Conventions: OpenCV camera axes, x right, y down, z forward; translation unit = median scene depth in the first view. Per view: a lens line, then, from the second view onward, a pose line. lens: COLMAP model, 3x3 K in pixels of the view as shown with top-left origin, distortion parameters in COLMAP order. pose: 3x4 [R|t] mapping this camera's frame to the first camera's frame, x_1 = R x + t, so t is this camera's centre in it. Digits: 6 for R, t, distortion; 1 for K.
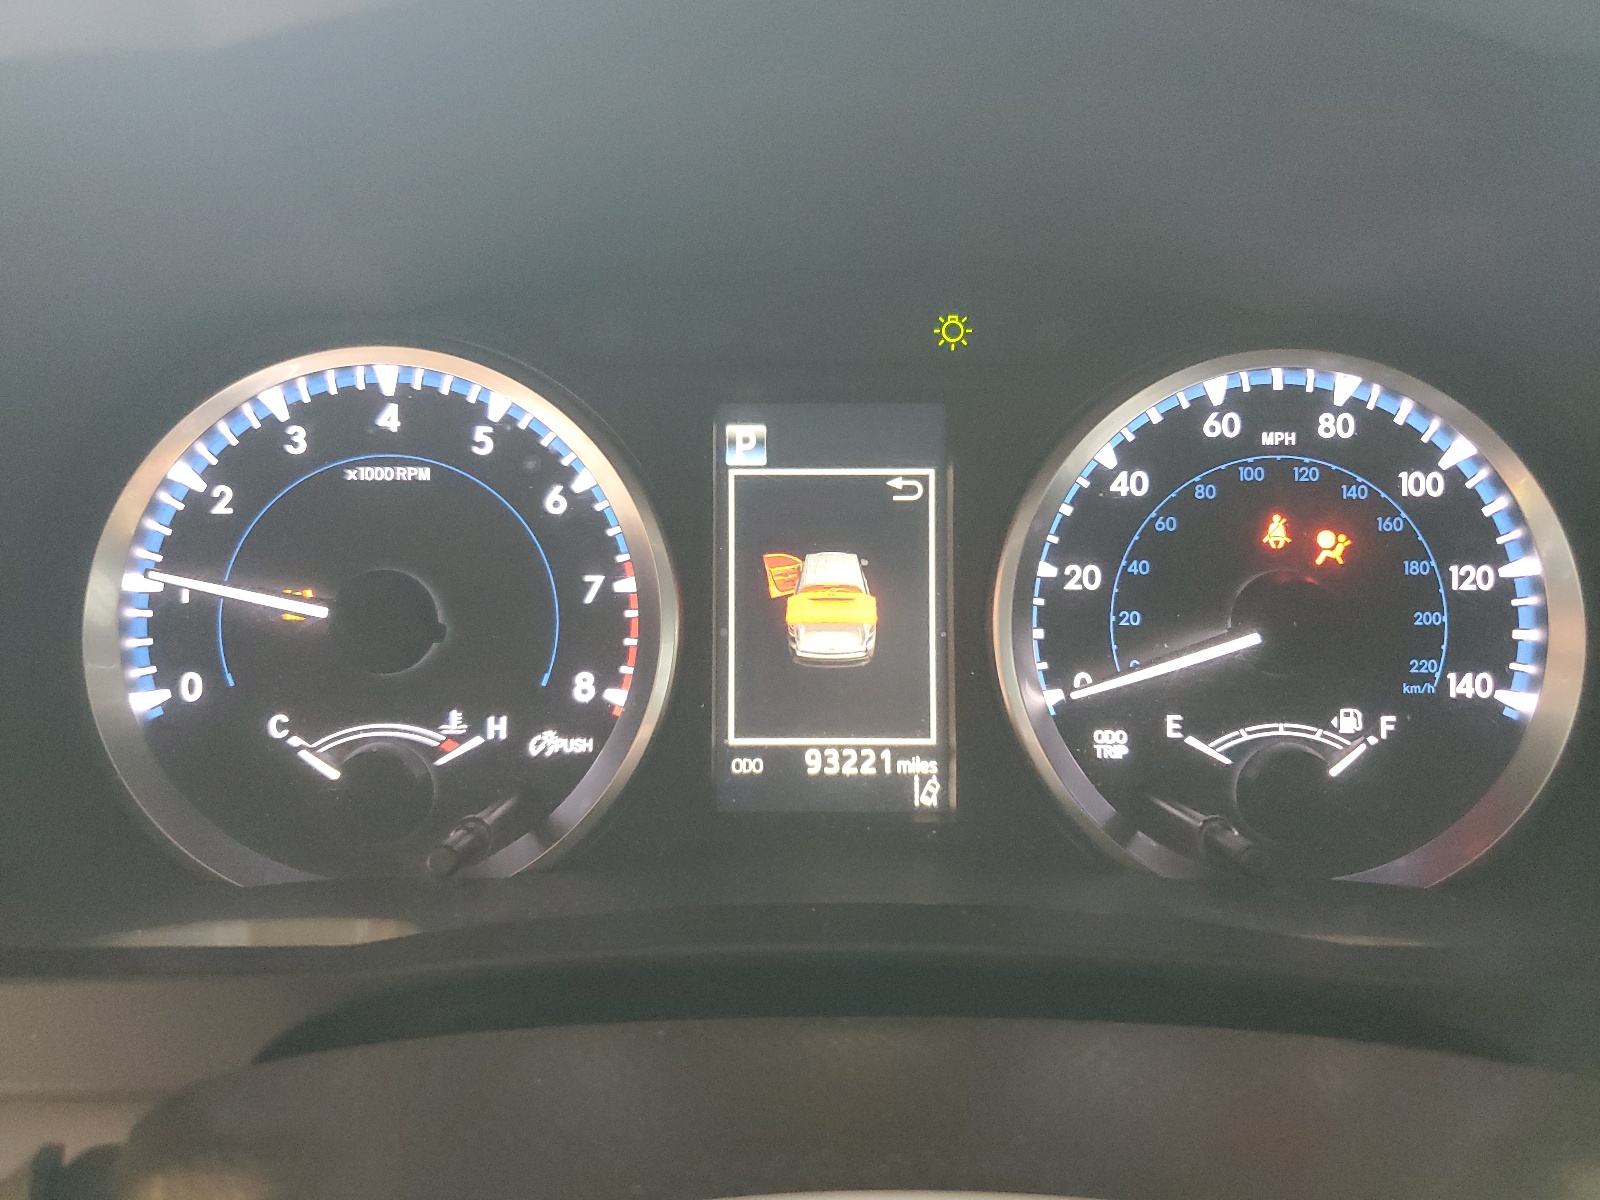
lens RADIAL K [[1351.8, 0, 797.0], [0, 1351.8, 598.8], [0, 0, 1]] dist [0.004569, 0.005148]
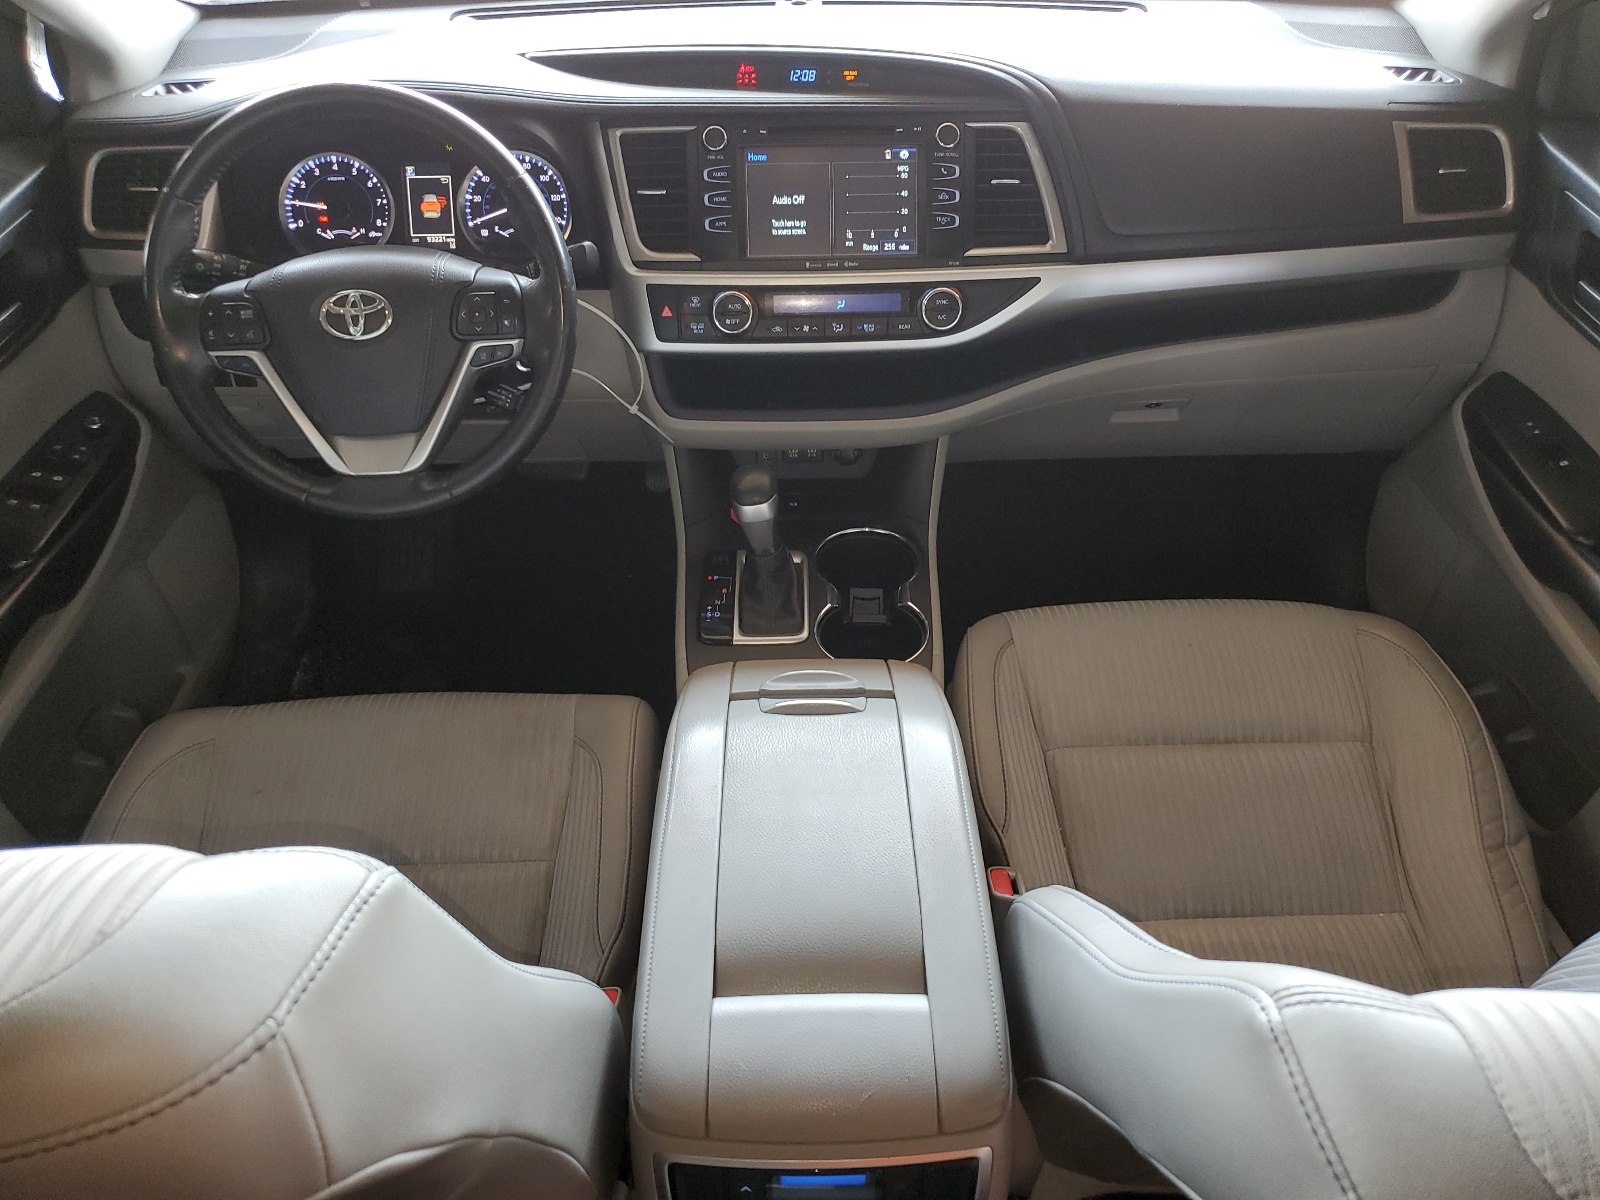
lens RADIAL K [[1351.8, 0, 803.9], [0, 1351.8, 597.9], [0, 0, 1]] dist [0.004569, 0.005148]
pose [[0.999571, -0.019637, 0.021749, 1.293354], [0.013966, 0.971764, 0.235541, 0.259632], [-0.025760, -0.235136, 0.971621, -4.287586]]
